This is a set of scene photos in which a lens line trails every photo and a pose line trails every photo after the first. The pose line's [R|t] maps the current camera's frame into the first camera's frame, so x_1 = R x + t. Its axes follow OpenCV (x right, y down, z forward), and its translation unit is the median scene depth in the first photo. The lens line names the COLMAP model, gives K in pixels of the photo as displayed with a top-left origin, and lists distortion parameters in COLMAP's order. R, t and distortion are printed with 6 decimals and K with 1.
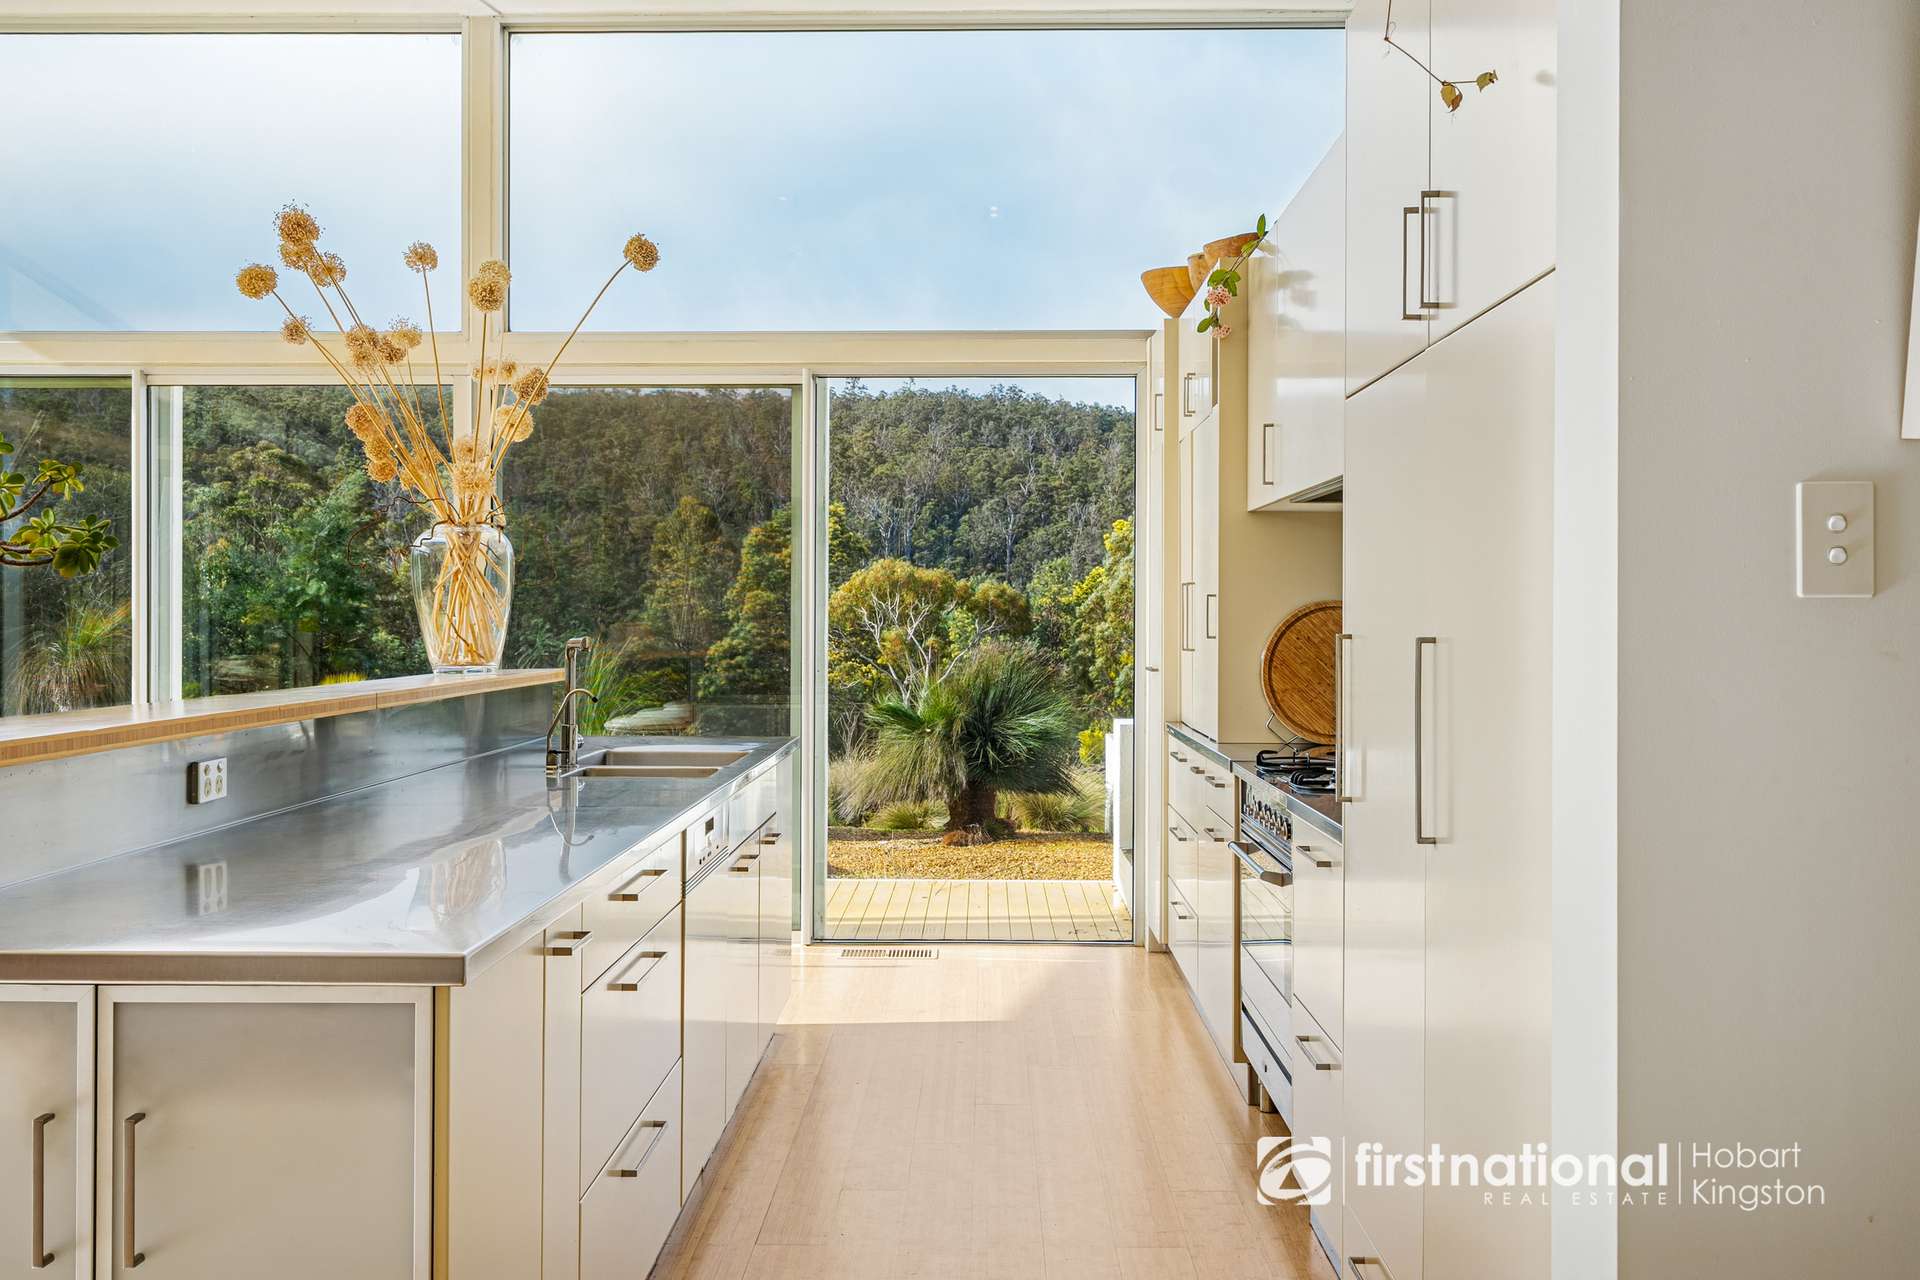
lens RADIAL K [[1782.2, 0, 963.2], [0, 1782.2, 630.4], [0, 0, 1]] dist [-0.003942, 0.000000]
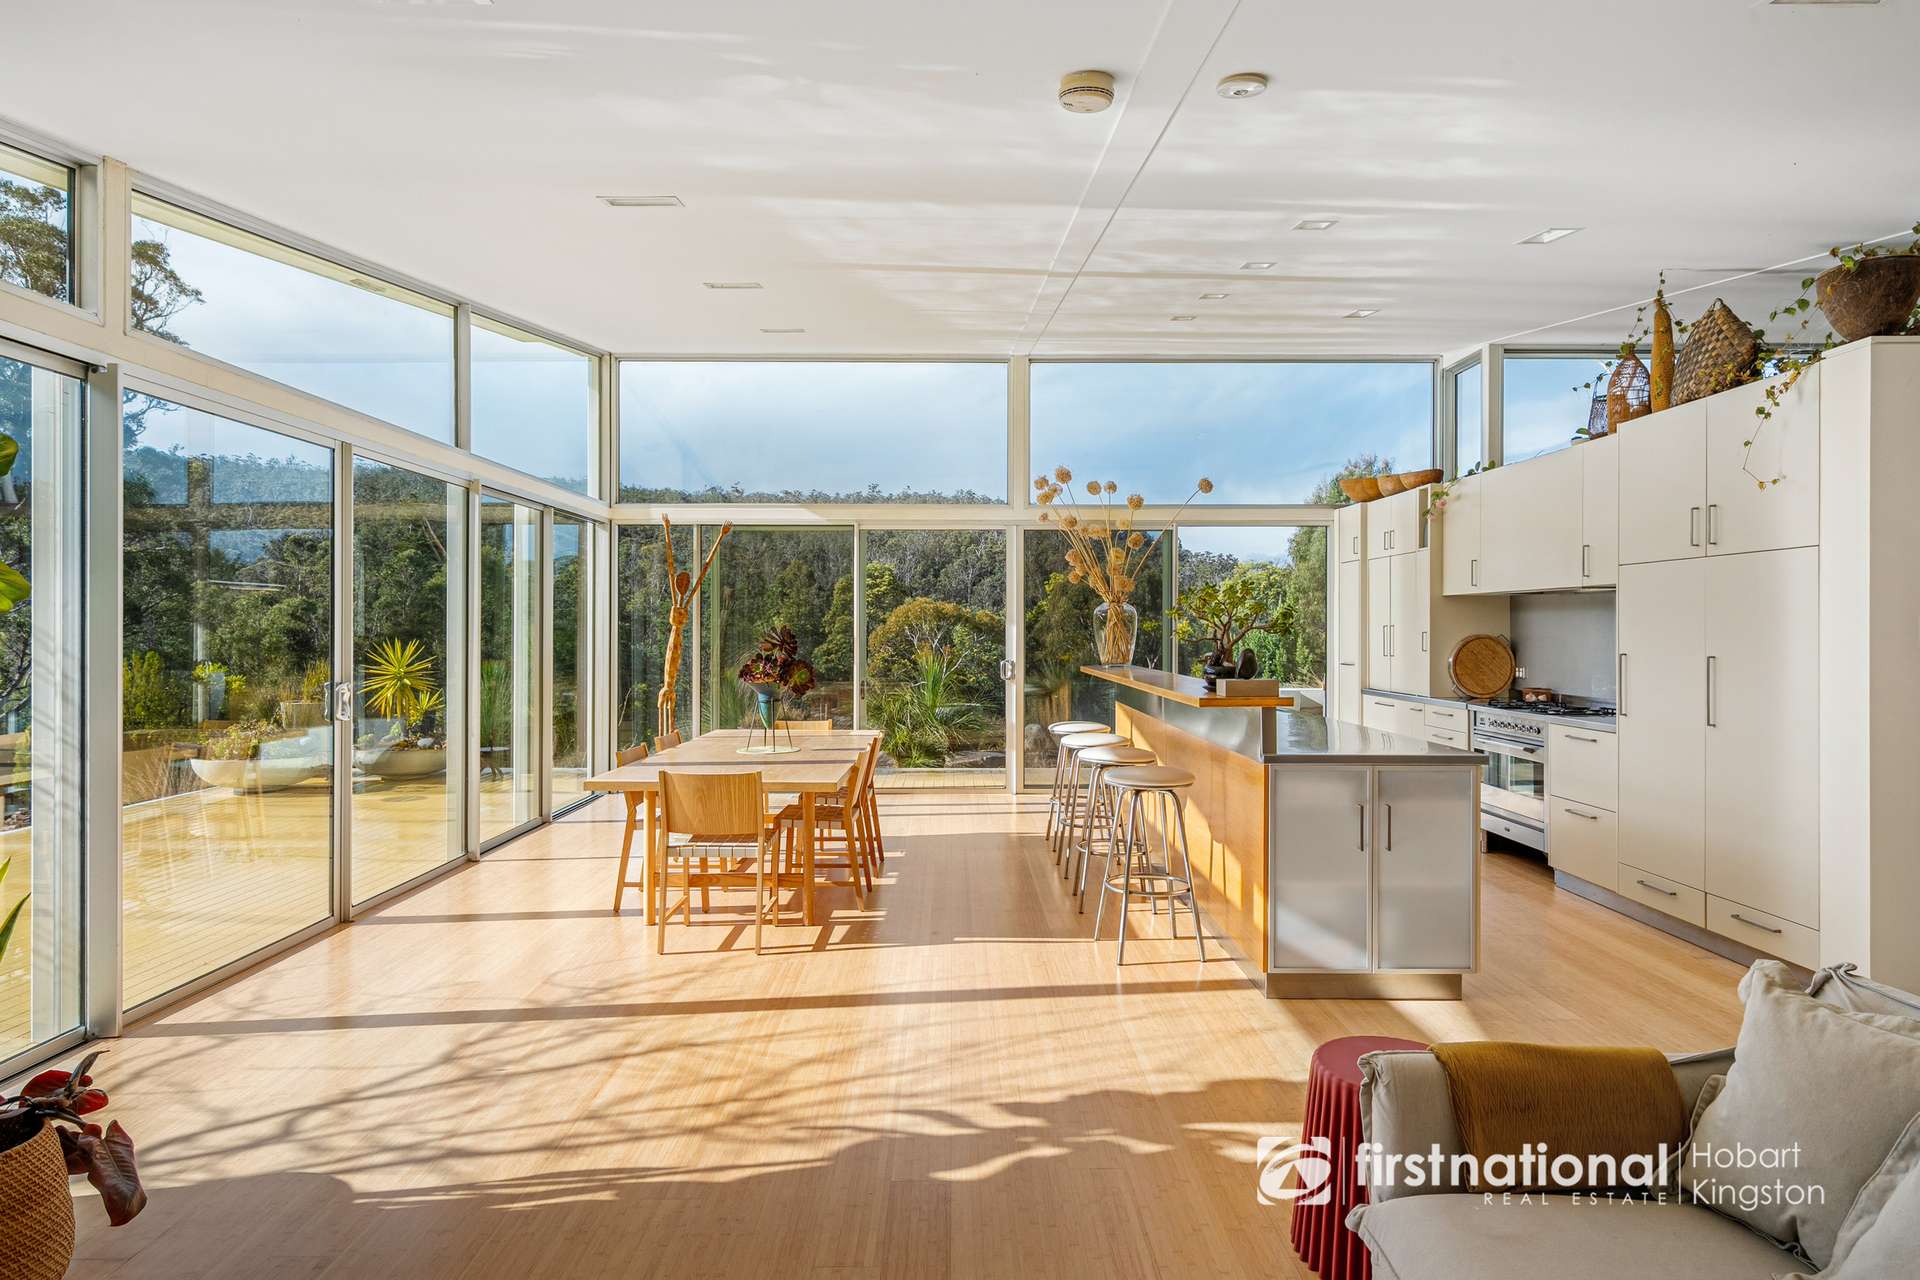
lens RADIAL K [[1075.6, 0, 964.8], [0, 1075.6, 632.0], [0, 0, 1]] dist [0.000908, -0.000075]
pose [[0.999722, -0.001070, 0.023549, -0.145284], [0.001210, 0.999982, -0.005954, -0.003851], [-0.023542, 0.005980, 0.999705, -0.106961]]
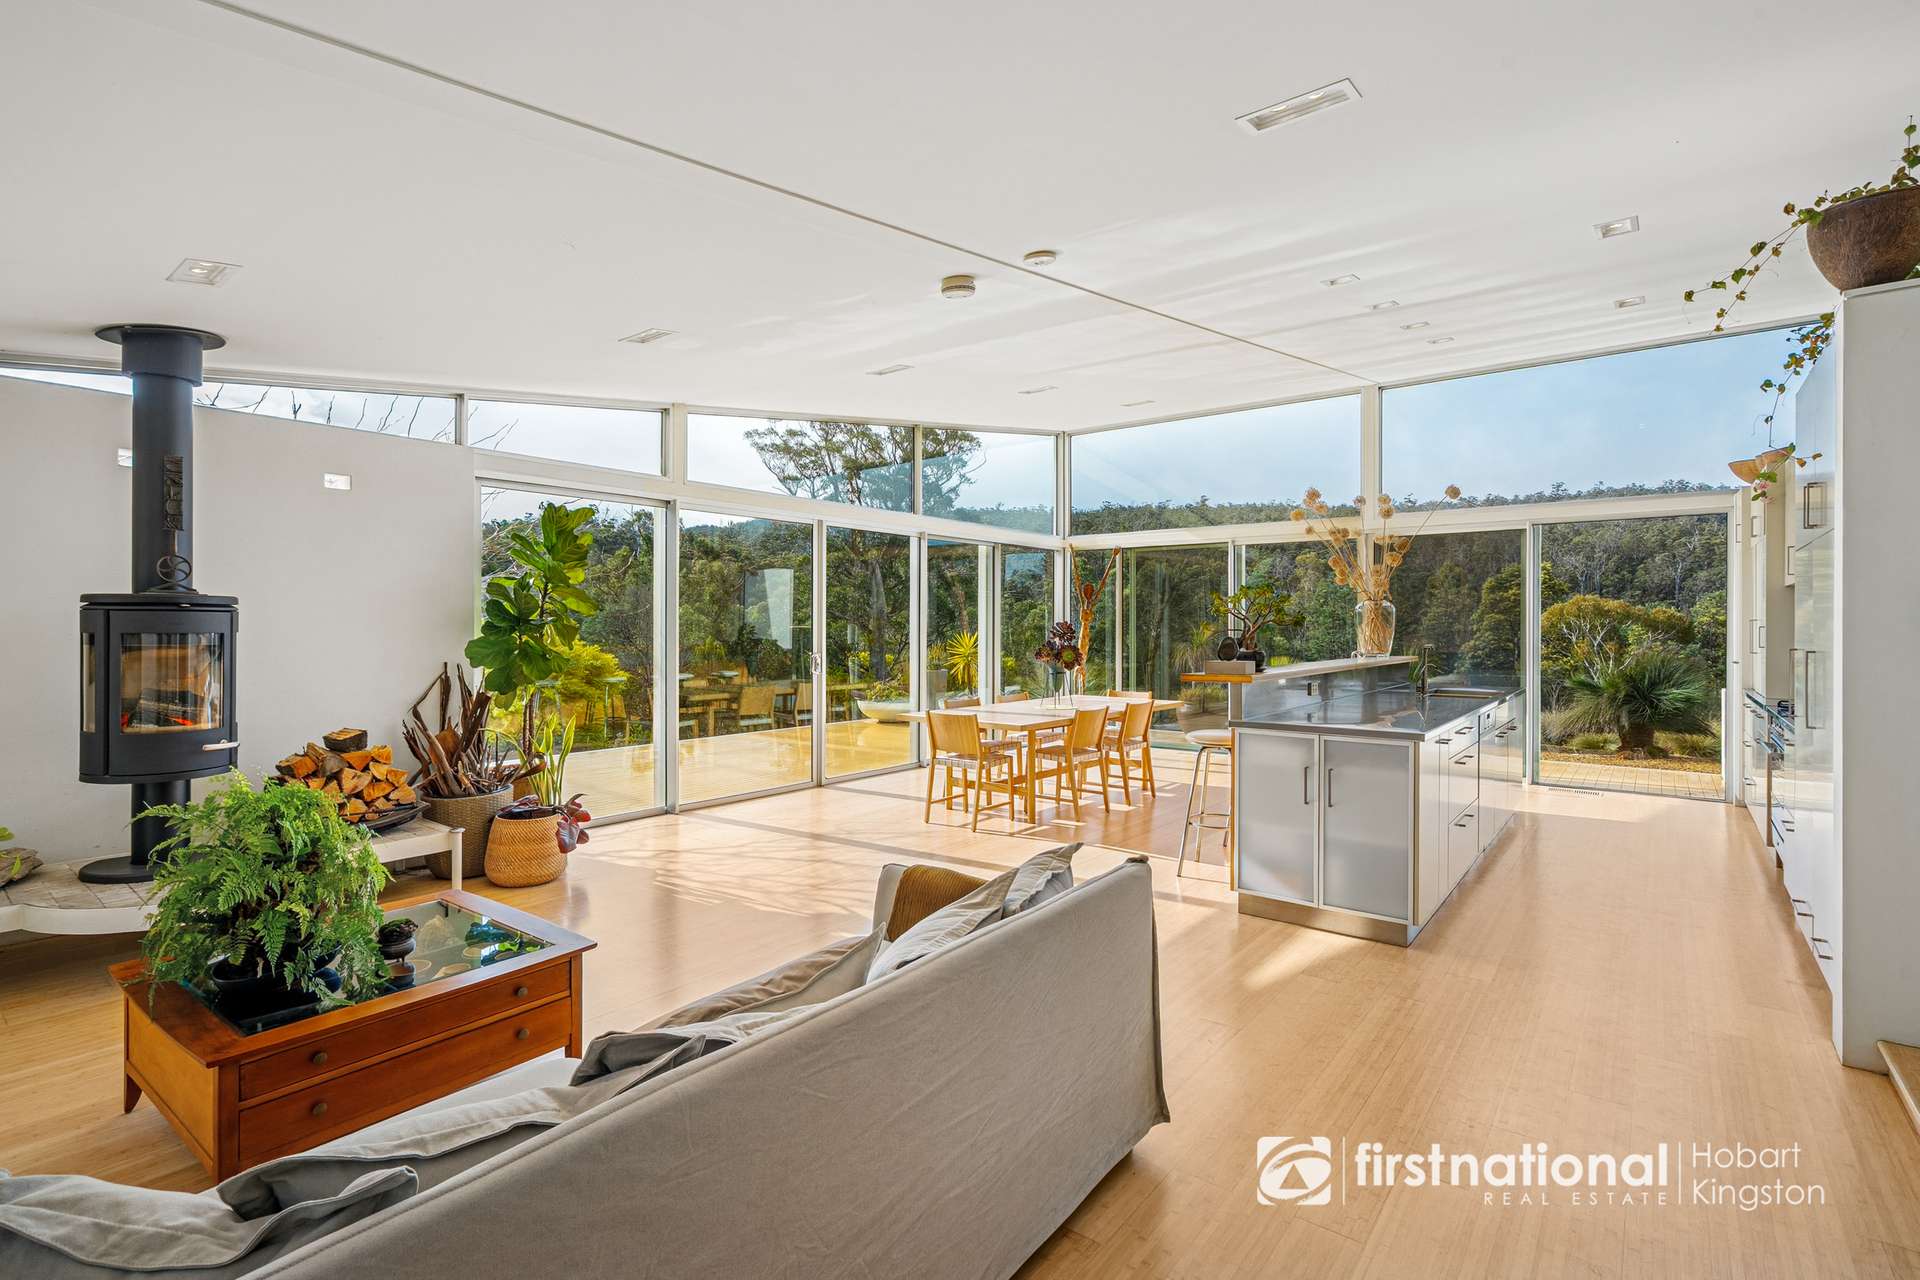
lens RADIAL K [[895.1, 0, 964.4], [0, 895.1, 623.5], [0, 0, 1]] dist [0.002783, 0.001067]
pose [[0.798340, -0.002006, -0.602204, 0.008557], [-0.005620, 0.999926, -0.010782, -0.002281], [0.602181, 0.011992, 0.798270, -0.117623]]
